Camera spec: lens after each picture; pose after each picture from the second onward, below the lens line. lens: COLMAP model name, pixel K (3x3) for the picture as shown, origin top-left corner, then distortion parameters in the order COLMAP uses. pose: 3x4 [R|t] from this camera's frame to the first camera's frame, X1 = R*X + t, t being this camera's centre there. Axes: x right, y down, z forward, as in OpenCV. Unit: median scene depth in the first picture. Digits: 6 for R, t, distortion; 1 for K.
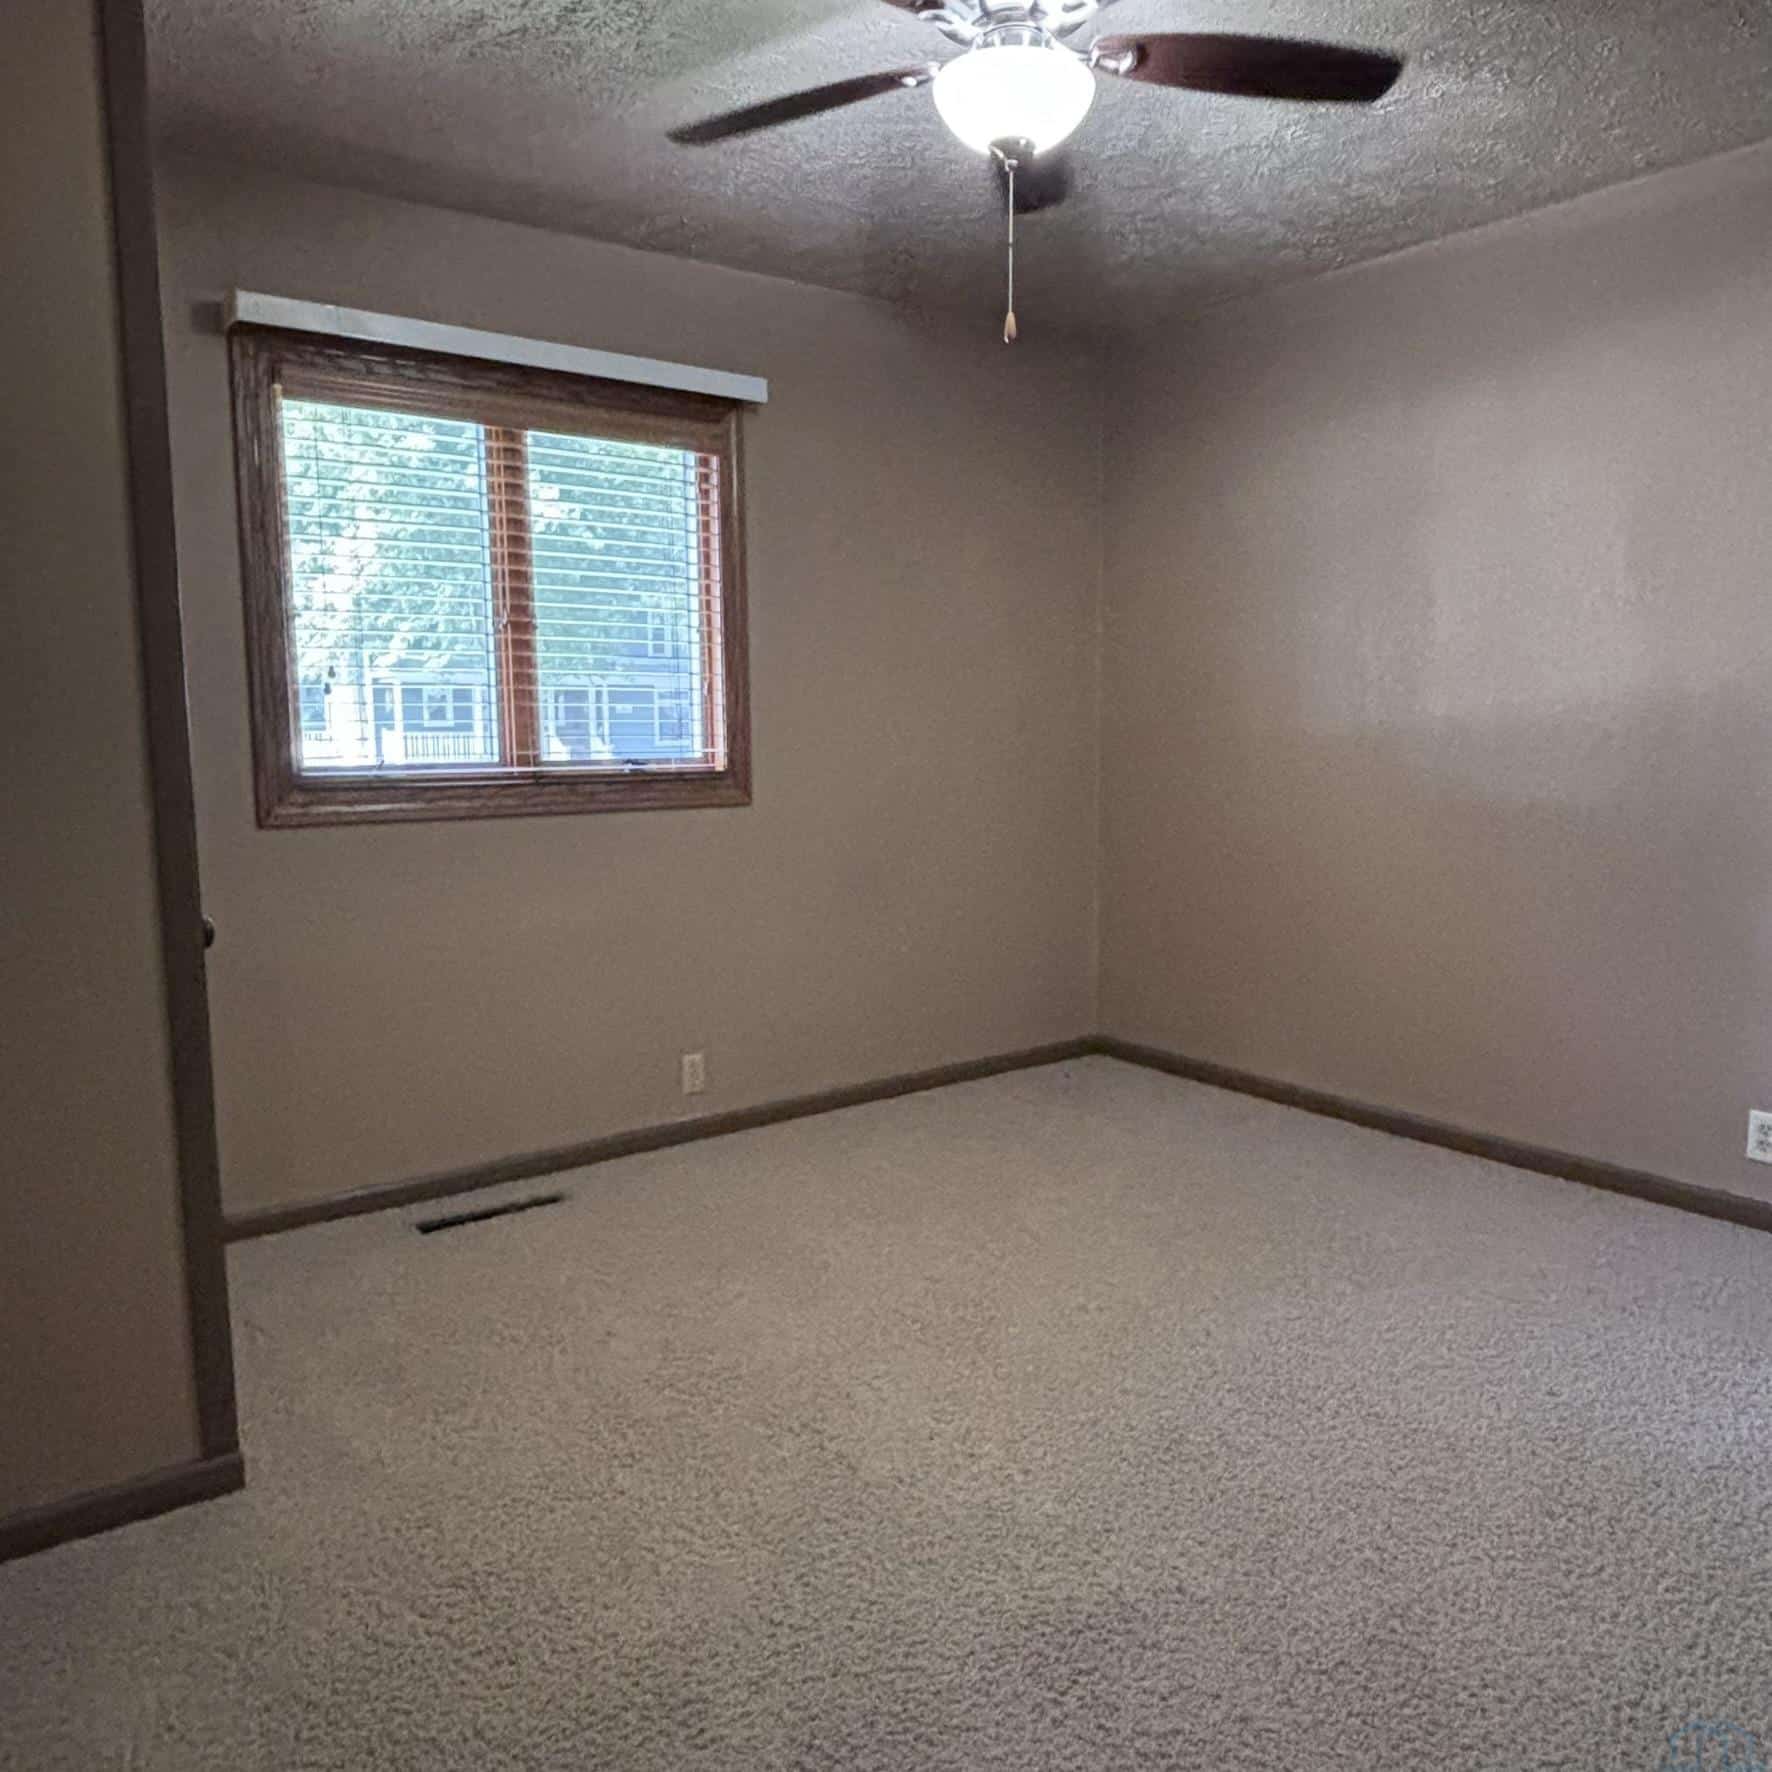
lens RADIAL K [[1382.5, 0, 880.5], [0, 1382.5, 876.2], [0, 0, 1]] dist [0.002846, -0.005704]
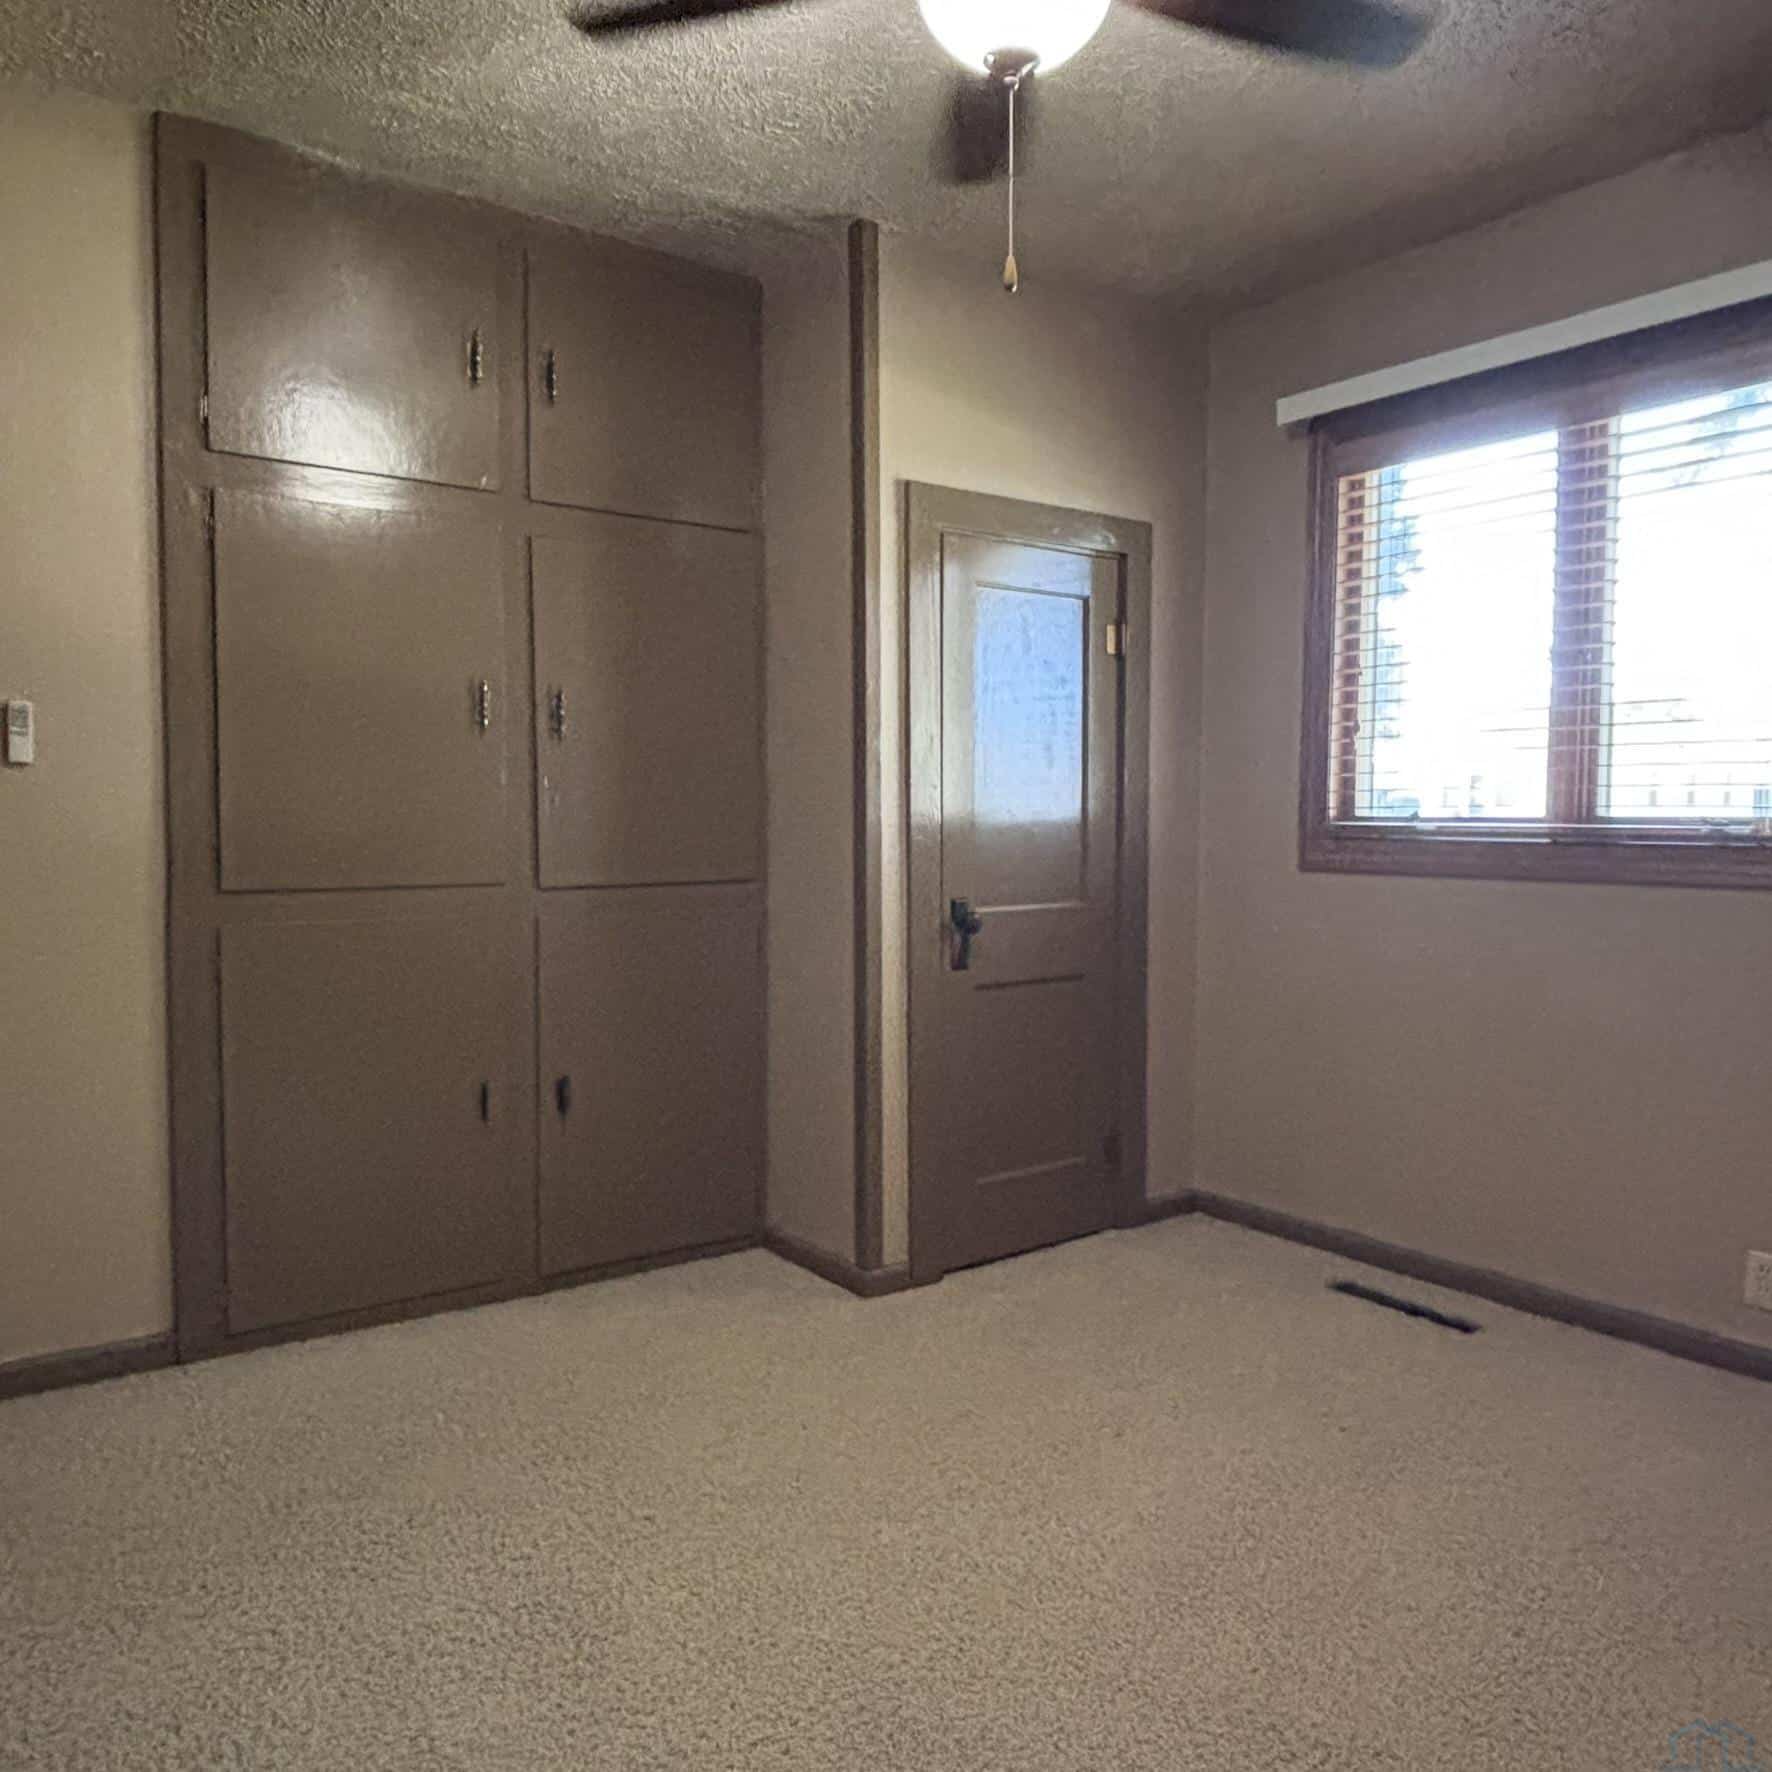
lens RADIAL K [[1382.5, 0, 880.3], [0, 1382.5, 895.4], [0, 0, 1]] dist [0.002846, -0.005704]
pose [[-0.052338, 0.070599, -0.996131, 0.625993], [-0.093657, 0.992754, 0.075281, -0.062826], [0.994228, 0.097235, -0.045347, 0.666875]]
